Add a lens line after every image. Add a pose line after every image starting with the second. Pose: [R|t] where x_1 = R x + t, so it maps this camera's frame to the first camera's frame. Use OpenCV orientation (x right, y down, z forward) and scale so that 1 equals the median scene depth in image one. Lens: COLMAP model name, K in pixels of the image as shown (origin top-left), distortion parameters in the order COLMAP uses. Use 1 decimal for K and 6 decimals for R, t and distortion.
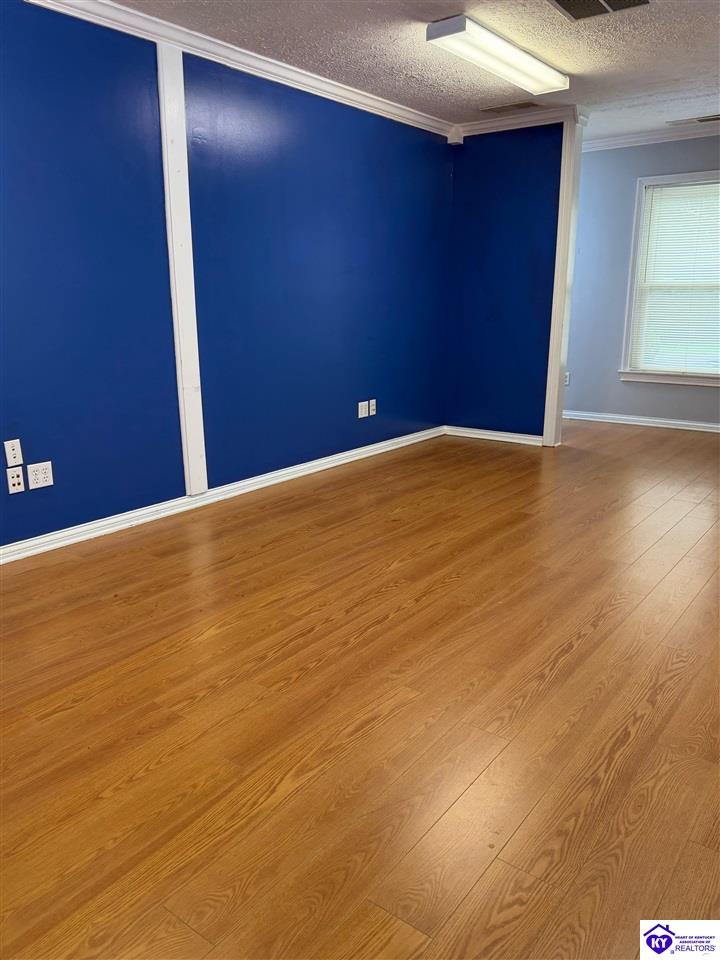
lens RADIAL K [[680.9, 0, 354.6], [0, 680.9, 485.1], [0, 0, 1]] dist [0.092323, -0.145469]
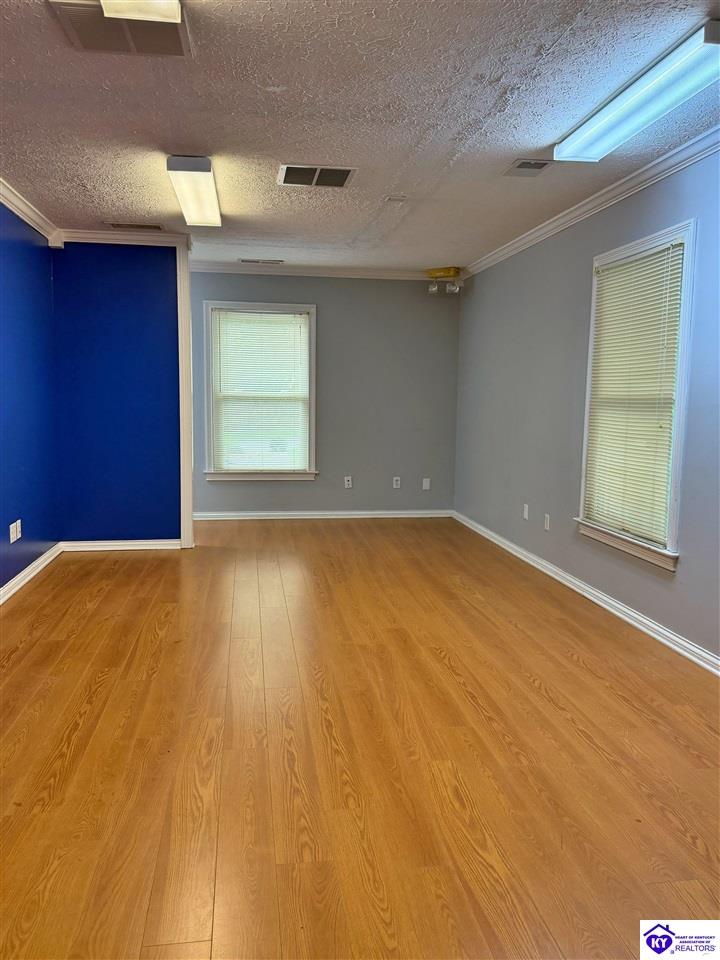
lens RADIAL K [[713.9, 0, 360.1], [0, 713.9, 492.7], [0, 0, 1]] dist [0.101908, -0.188403]
pose [[0.719670, -0.077504, 0.689977, -0.349889], [0.167805, 0.983706, -0.064529, -0.035971], [-0.673733, 0.162221, 0.720949, 0.071615]]
